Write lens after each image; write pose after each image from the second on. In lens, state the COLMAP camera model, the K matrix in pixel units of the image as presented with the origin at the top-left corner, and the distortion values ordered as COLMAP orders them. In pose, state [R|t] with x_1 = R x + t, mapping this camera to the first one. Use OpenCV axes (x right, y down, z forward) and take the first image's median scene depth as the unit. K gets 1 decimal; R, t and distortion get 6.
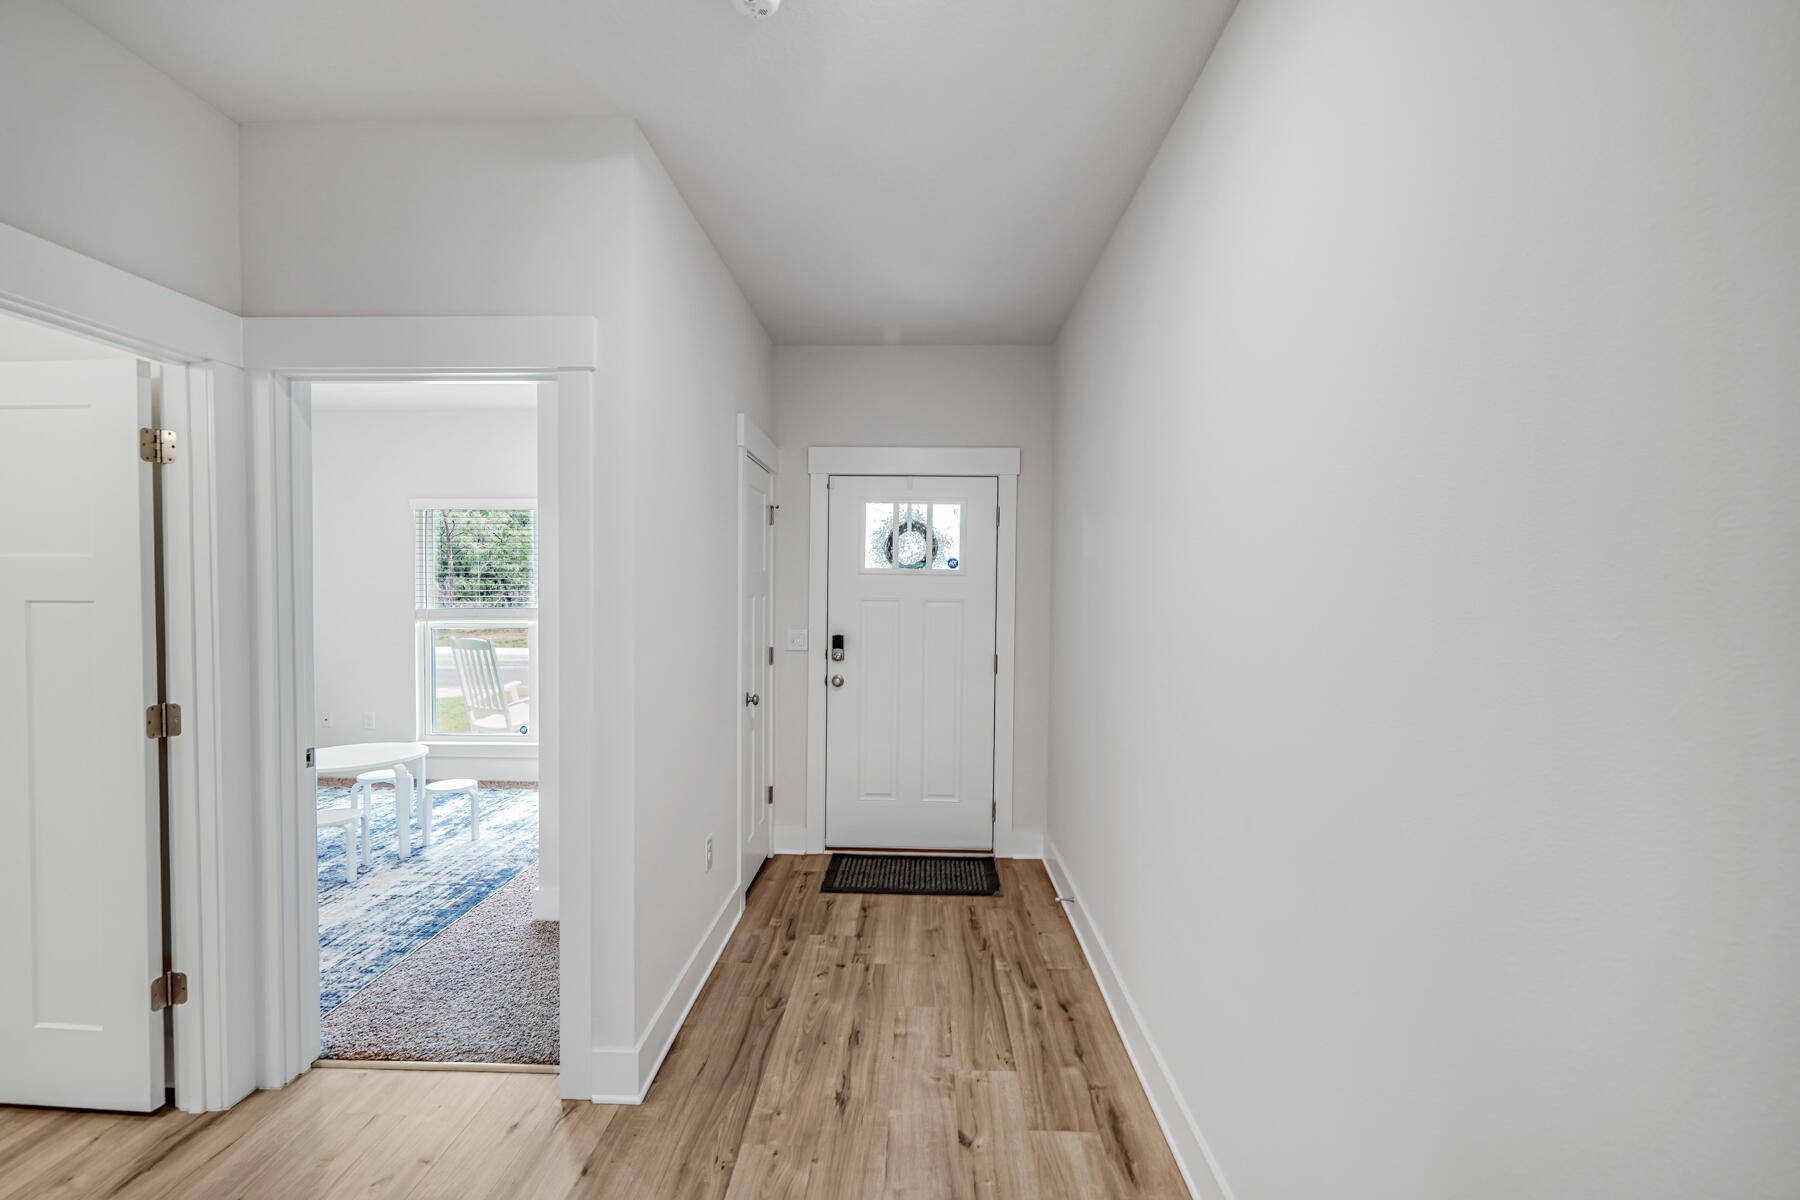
lens RADIAL K [[774.3, 0, 882.3], [0, 774.3, 608.0], [0, 0, 1]] dist [0.002067, 0.000048]
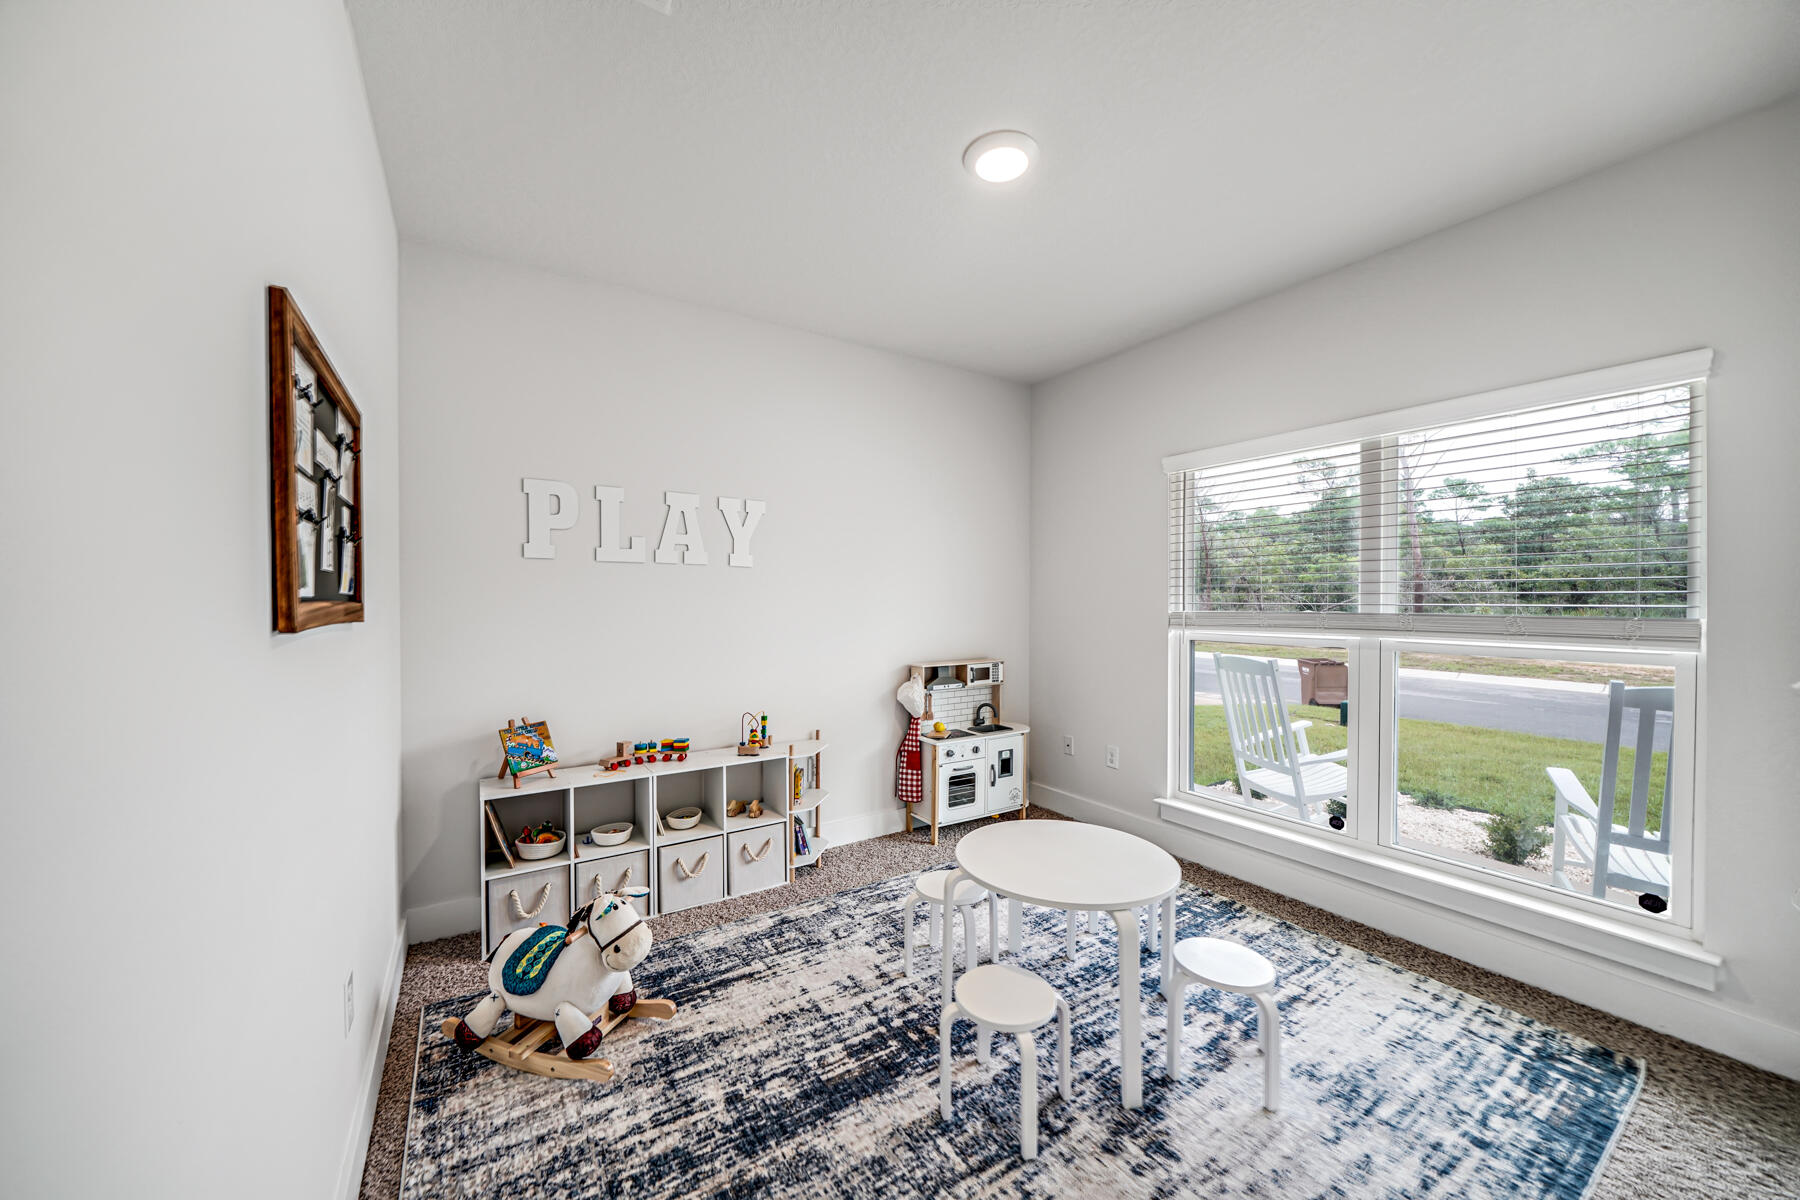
lens RADIAL K [[677.1, 0, 895.9], [0, 677.1, 605.1], [0, 0, 1]] dist [-0.001281, 0.000061]
pose [[0.590250, 0.001244, -0.807220, -0.268978], [-0.017347, 0.999787, -0.011143, 0.006062], [0.807034, 0.020580, 0.590146, 0.465803]]
